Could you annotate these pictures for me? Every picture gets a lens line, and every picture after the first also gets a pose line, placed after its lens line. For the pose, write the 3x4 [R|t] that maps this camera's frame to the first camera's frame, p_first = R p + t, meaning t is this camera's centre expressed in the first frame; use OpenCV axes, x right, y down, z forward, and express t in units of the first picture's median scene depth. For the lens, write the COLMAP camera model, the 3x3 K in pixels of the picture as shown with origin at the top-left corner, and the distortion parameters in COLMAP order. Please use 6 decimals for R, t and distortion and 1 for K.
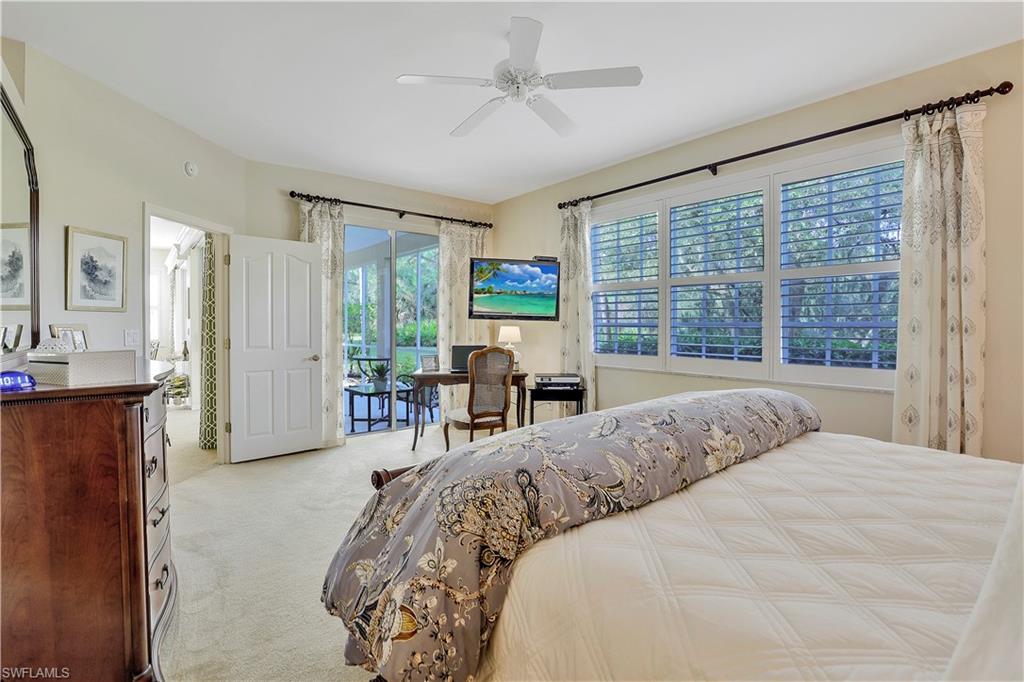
lens RADIAL K [[472.7, 0, 516.9], [0, 472.7, 325.4], [0, 0, 1]] dist [-0.037641, 0.006680]
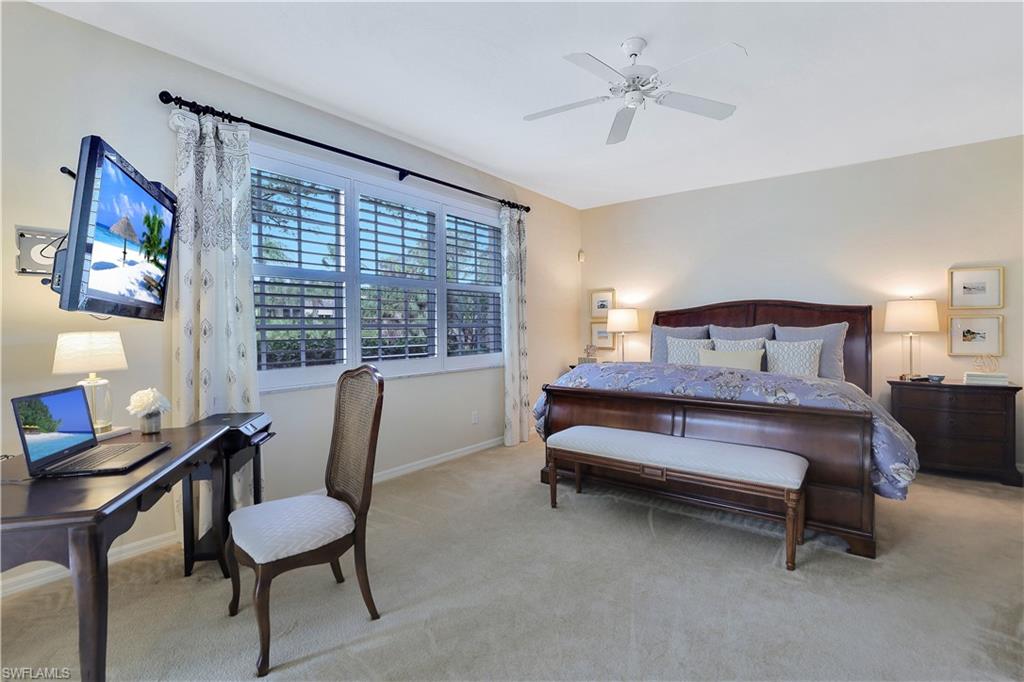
lens RADIAL K [[470.9, 0, 509.3], [0, 470.9, 330.8], [0, 0, 1]] dist [-0.037404, 0.006459]
pose [[-0.202370, -0.005105, 0.979296, -0.636580], [0.012596, 0.999890, 0.007815, 0.003725], [-0.979228, 0.013917, -0.202283, 0.984793]]
